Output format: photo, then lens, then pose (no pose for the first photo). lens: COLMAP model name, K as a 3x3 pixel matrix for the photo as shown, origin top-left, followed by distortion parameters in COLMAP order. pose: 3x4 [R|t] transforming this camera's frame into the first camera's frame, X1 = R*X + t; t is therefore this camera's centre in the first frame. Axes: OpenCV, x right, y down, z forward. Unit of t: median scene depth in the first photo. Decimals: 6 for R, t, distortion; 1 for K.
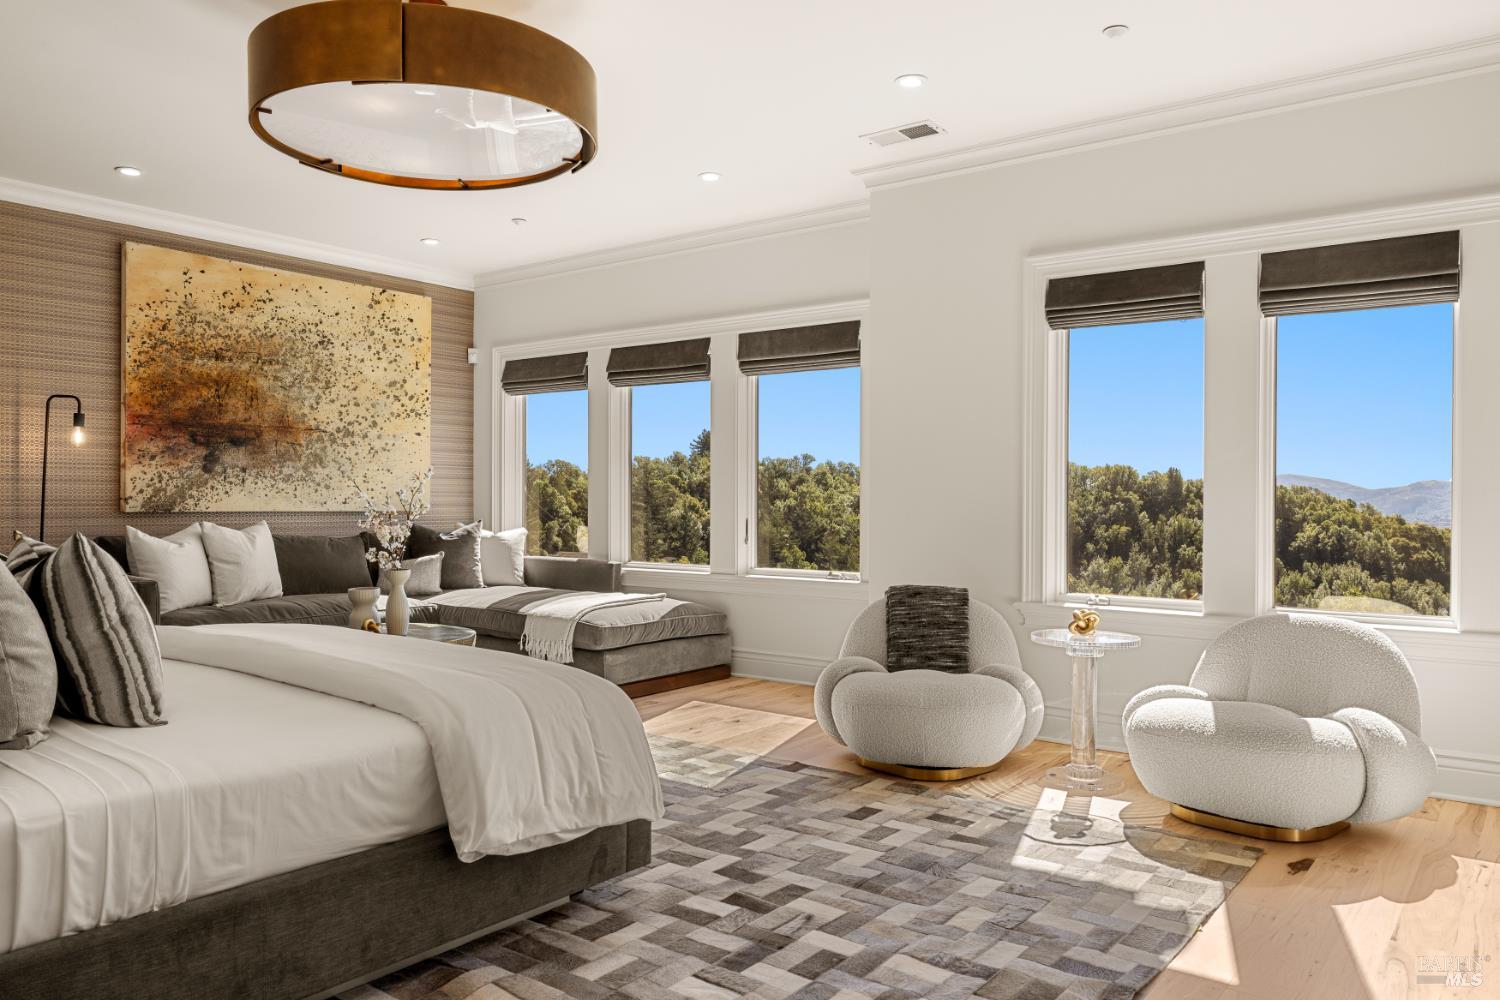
lens RADIAL K [[1076.7, 0, 749.9], [0, 1076.7, 499.9], [0, 0, 1]] dist [-0.023067, -0.002429]
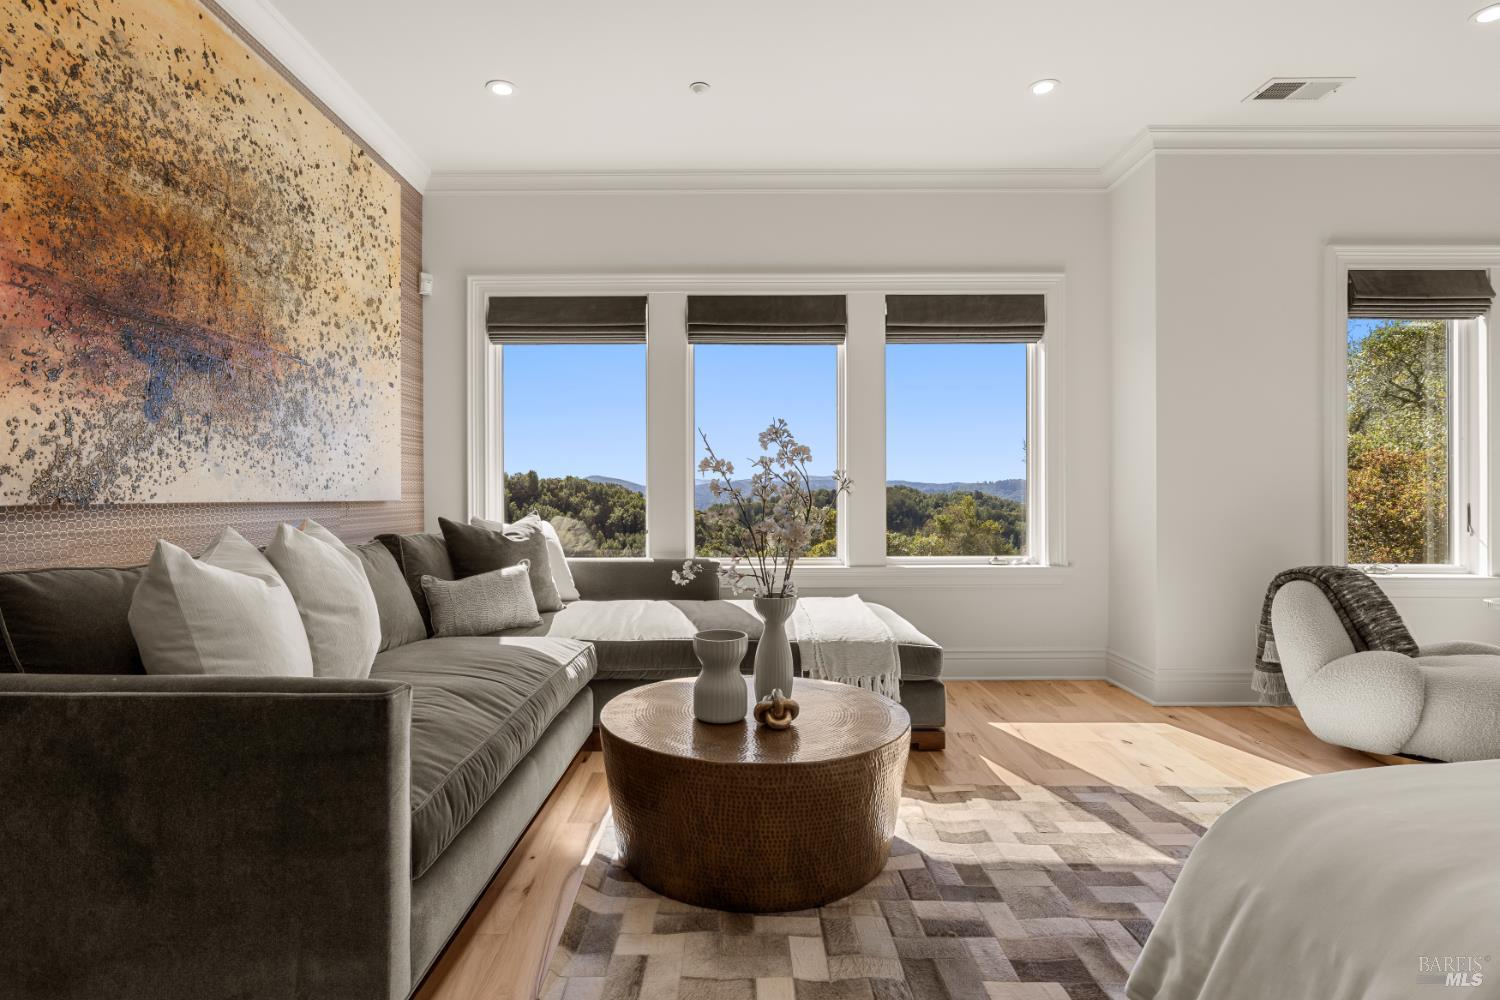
lens RADIAL K [[776.8, 0, 748.6], [0, 776.8, 499.0], [0, 0, 1]] dist [-0.016682, 0.000897]
pose [[0.796714, -0.011601, 0.604245, -0.487709], [0.006945, 0.999925, 0.010040, 0.007299], [-0.604316, -0.003802, 0.796735, 0.557320]]
